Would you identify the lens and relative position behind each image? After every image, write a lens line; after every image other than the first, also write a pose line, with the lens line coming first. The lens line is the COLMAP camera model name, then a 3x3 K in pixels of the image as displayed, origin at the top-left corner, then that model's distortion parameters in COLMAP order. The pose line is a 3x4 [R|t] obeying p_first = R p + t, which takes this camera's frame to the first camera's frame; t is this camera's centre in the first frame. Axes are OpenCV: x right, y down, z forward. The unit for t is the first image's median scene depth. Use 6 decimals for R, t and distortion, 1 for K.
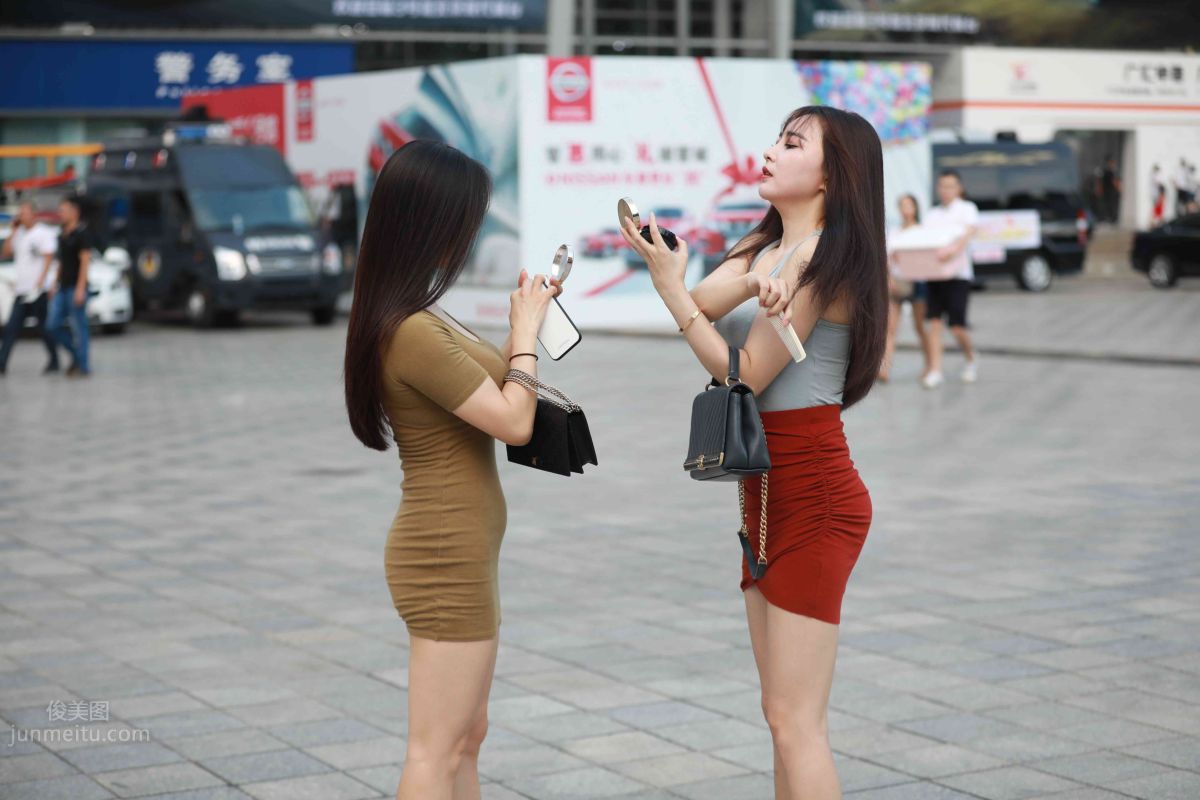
lens RADIAL K [[2534.2, 0, 600.0], [0, 2534.2, 400.0], [0, 0, 1]] dist [-0.227863, -0.171943]
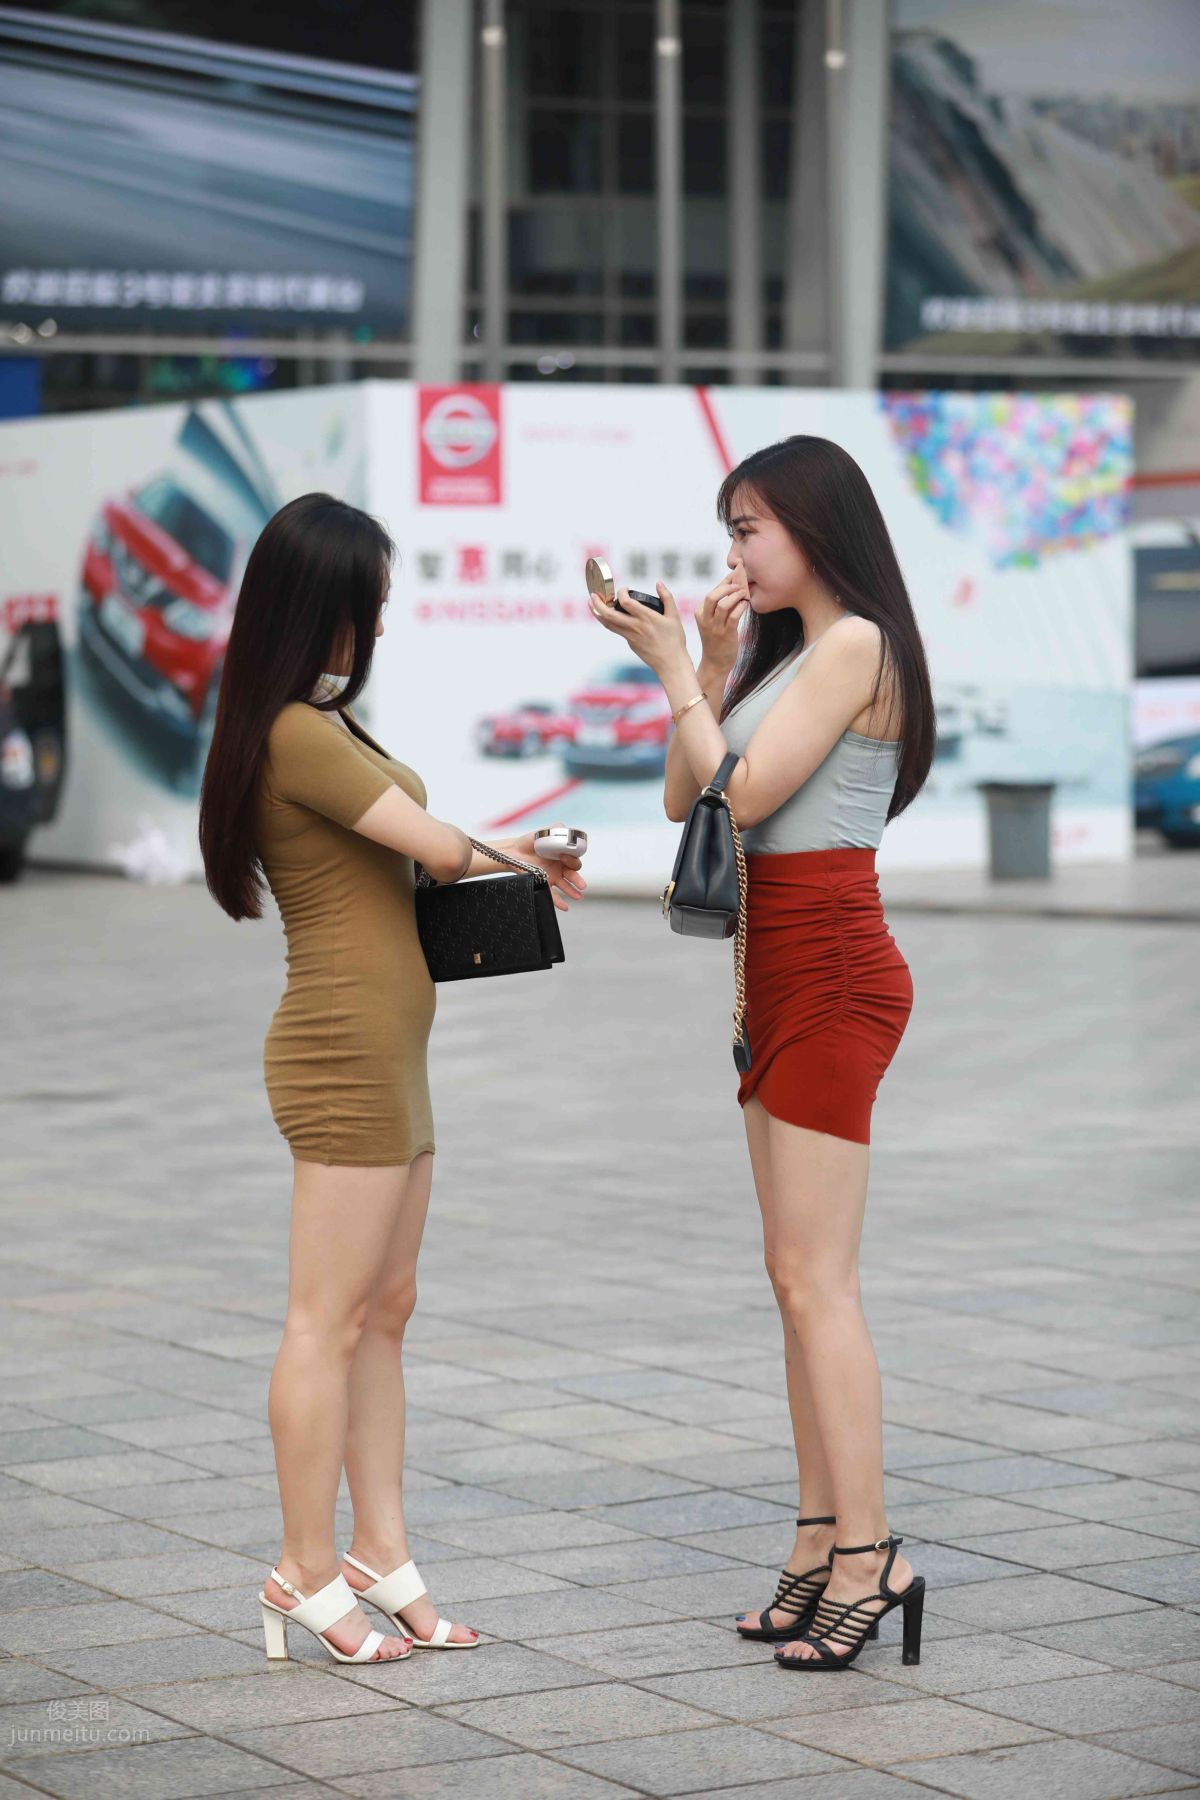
lens RADIAL K [[4966.2, 0, 600.0], [0, 4966.2, 900.0], [0, 0, 1]] dist [-0.110696, 1.790691]
pose [[0.999832, 0.000163, 0.018330, -0.005556], [0.000427, 0.999482, -0.032183, 0.030118], [-0.018326, 0.032186, 0.999314, -0.205448]]
